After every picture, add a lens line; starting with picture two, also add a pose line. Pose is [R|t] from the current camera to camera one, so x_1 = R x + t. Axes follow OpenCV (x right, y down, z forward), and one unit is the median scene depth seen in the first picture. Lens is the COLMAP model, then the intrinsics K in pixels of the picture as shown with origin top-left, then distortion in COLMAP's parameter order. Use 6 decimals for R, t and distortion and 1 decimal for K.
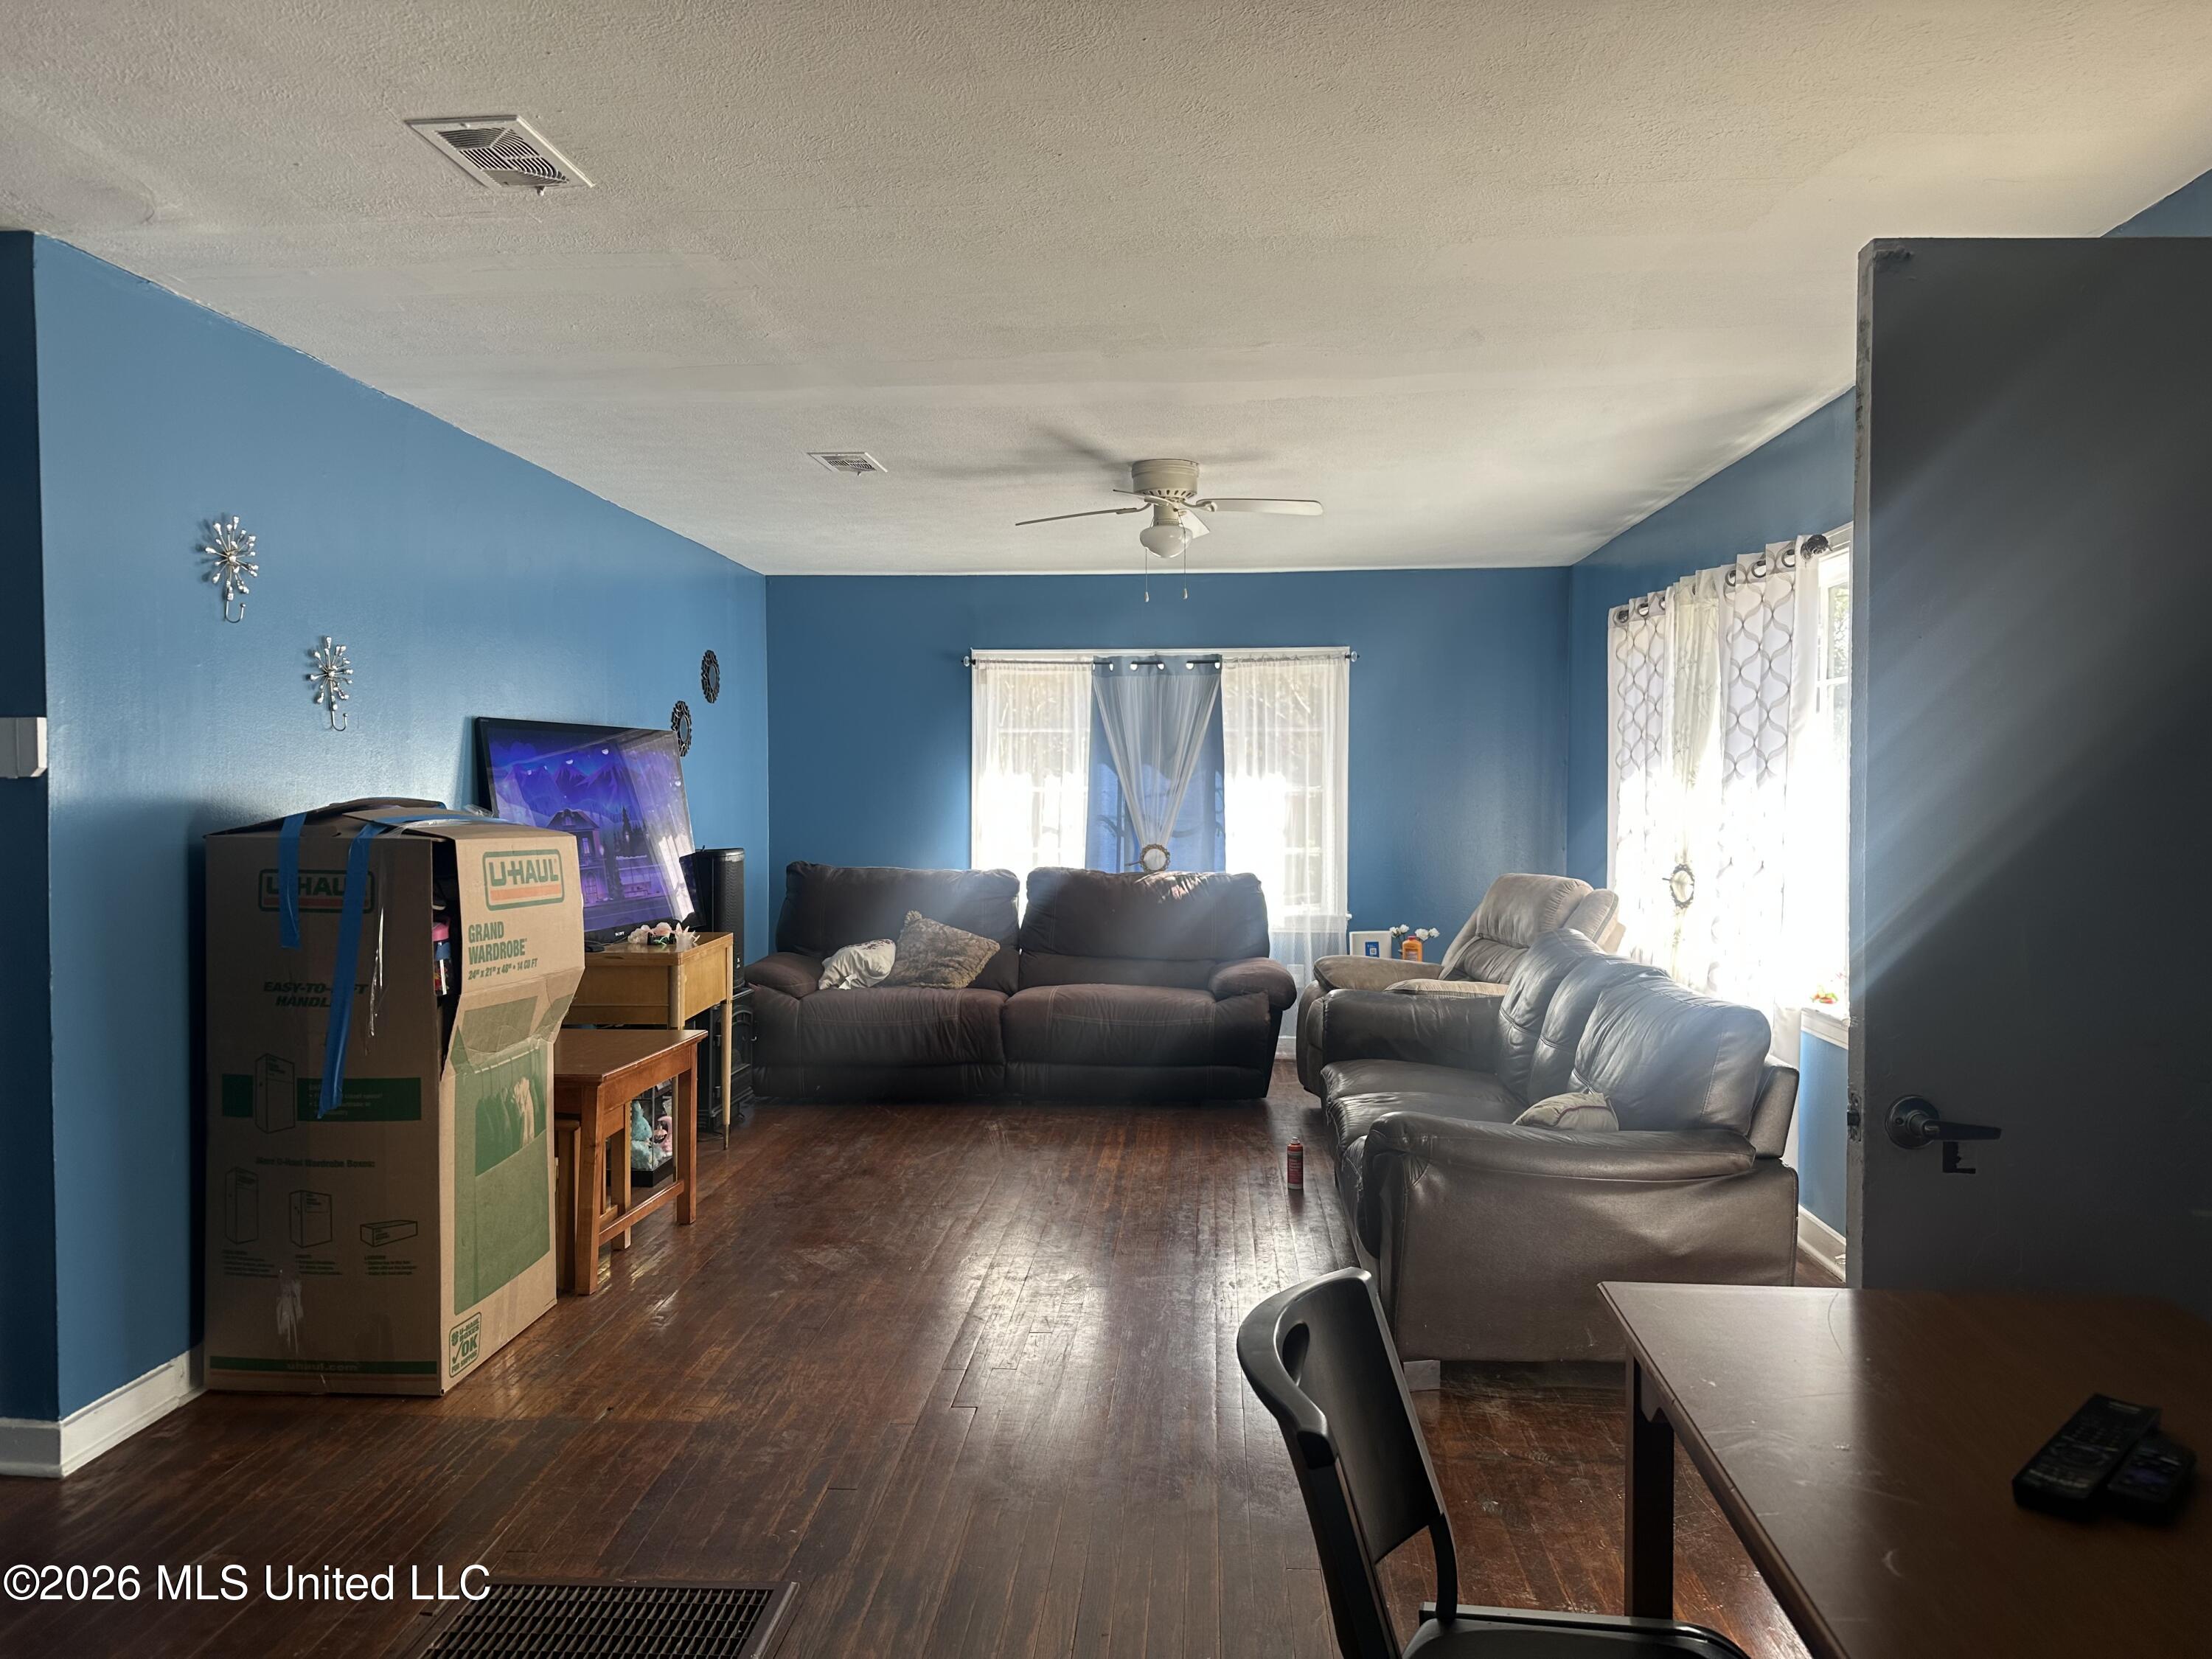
lens RADIAL K [[1541.7, 0, 1118.8], [0, 1541.7, 823.8], [0, 0, 1]] dist [0.050338, -0.061443]
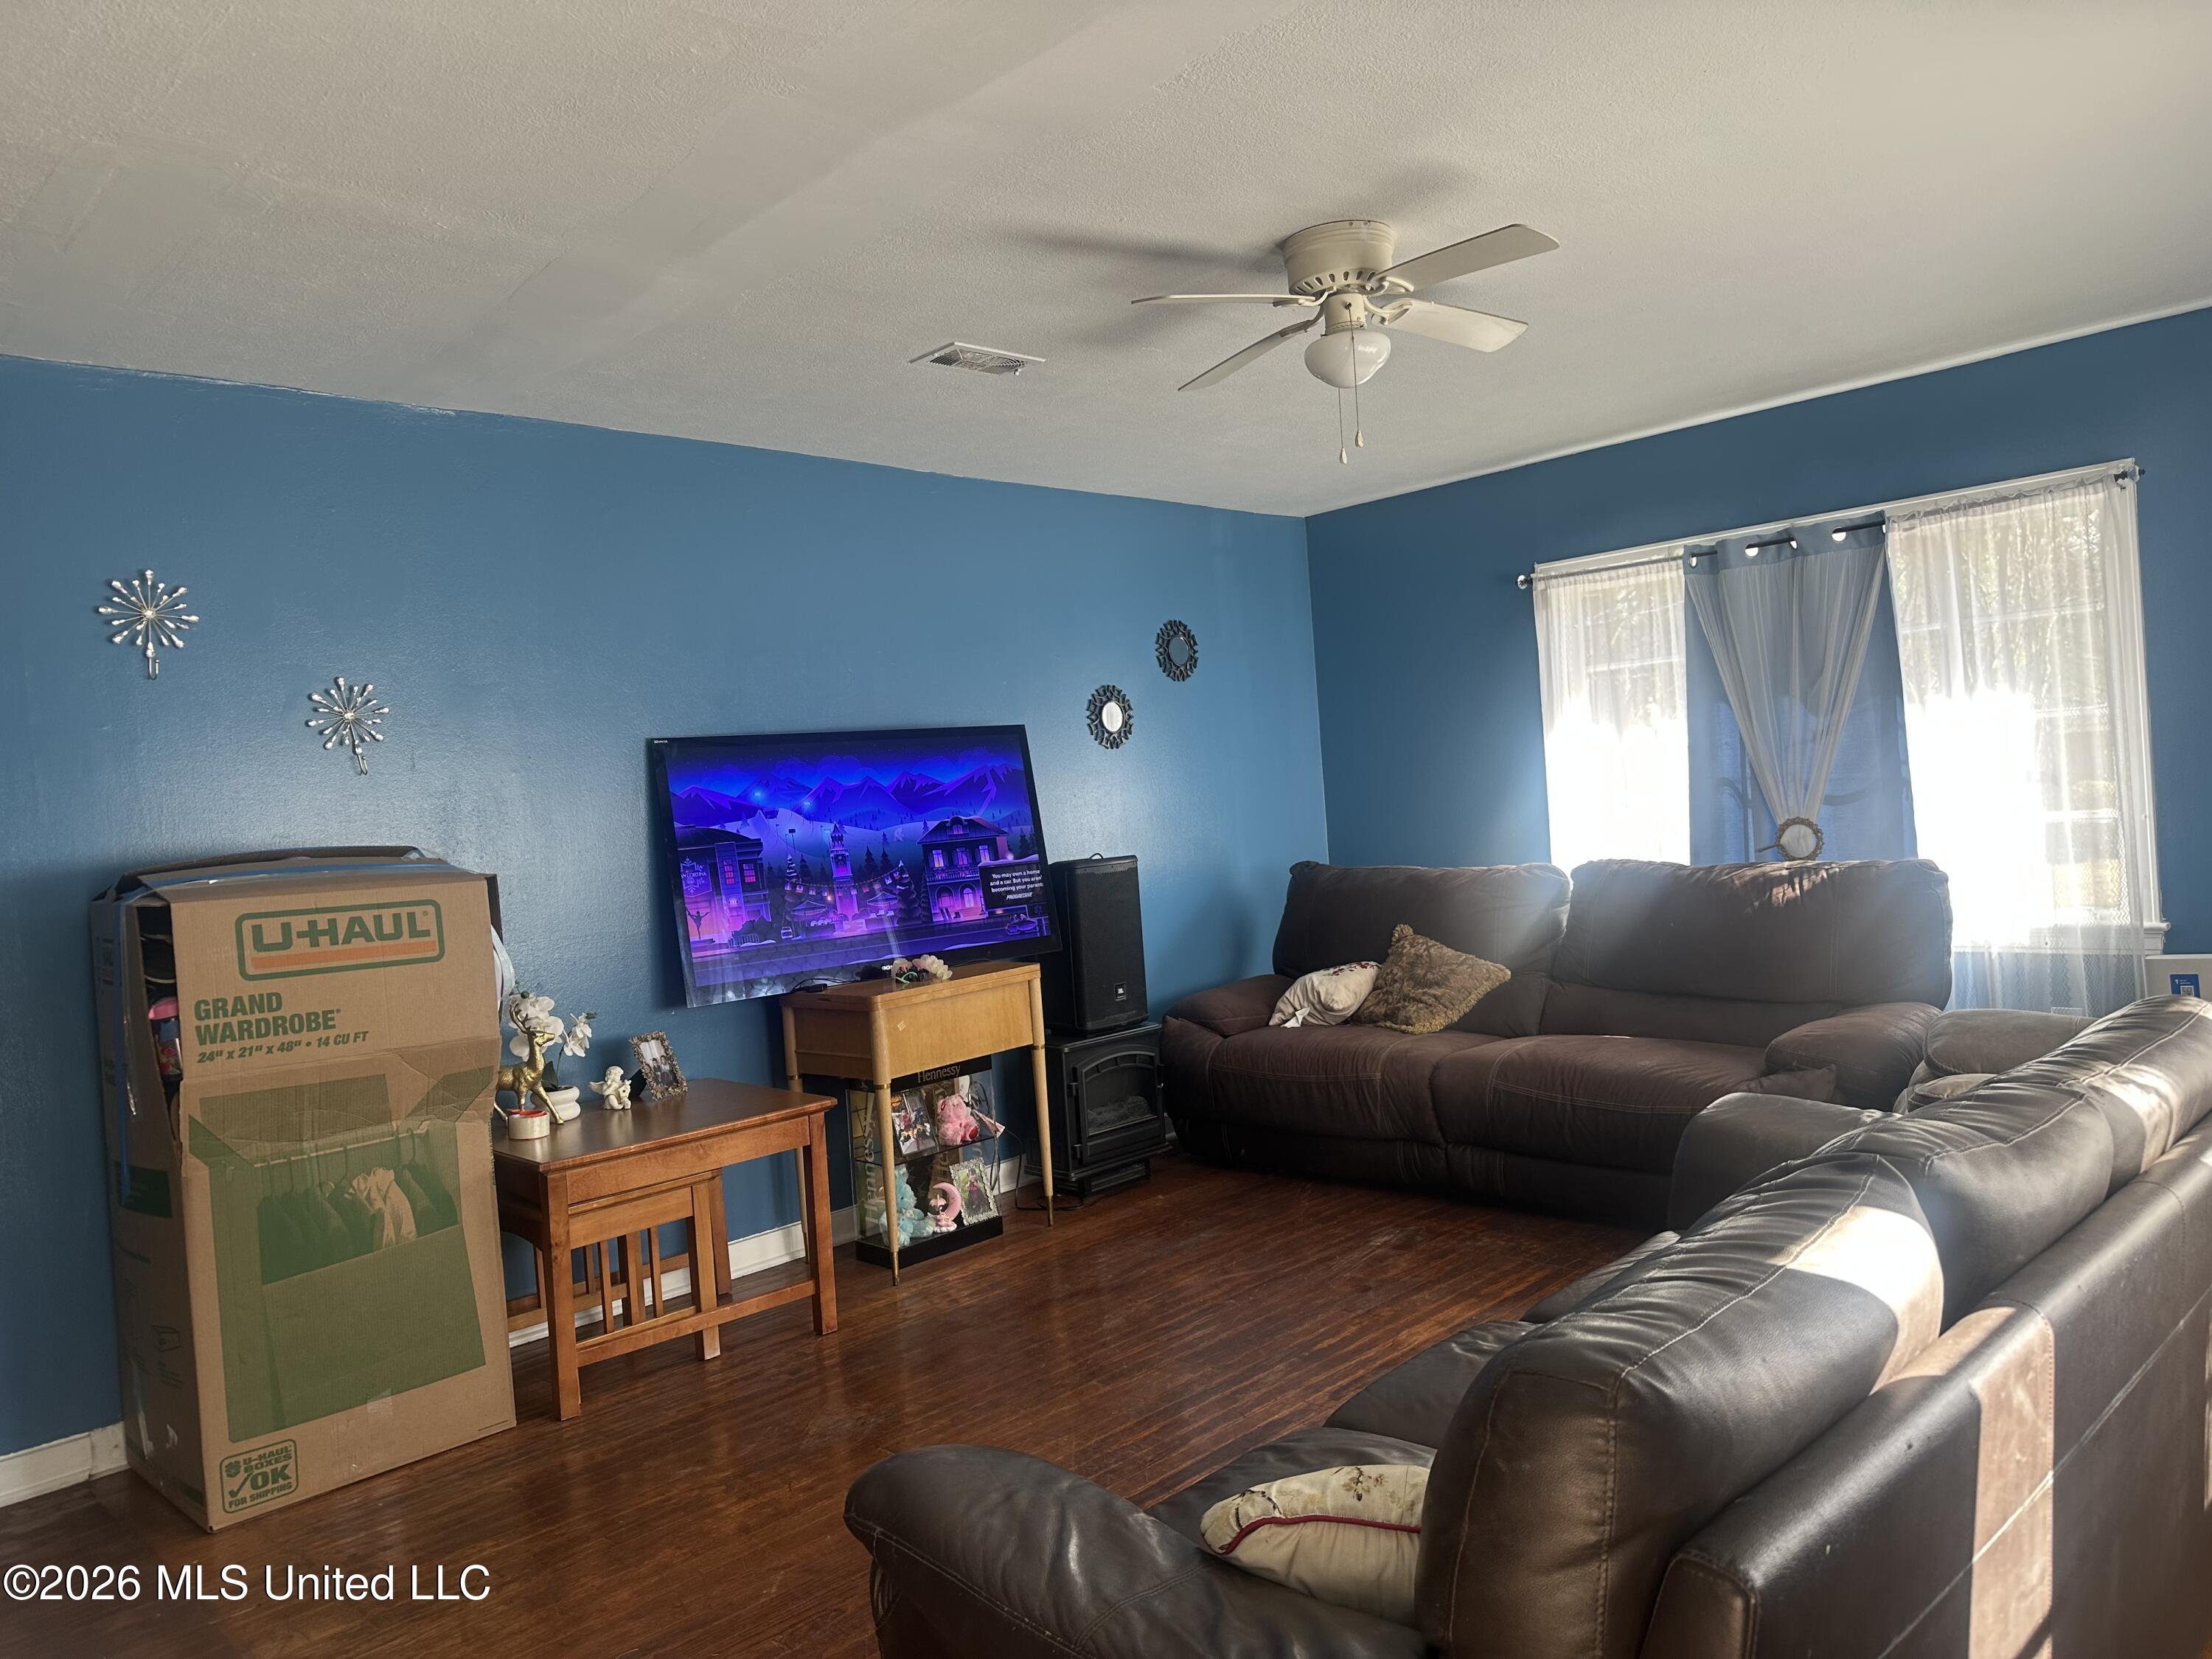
lens RADIAL K [[1541.7, 0, 1097.7], [0, 1541.7, 830.8], [0, 0, 1]] dist [0.050338, -0.061443]
pose [[0.743783, -0.042235, -0.667086, 0.257297], [0.059704, 0.998210, 0.003369, -0.001124], [0.665750, -0.042334, 0.744973, 0.327789]]
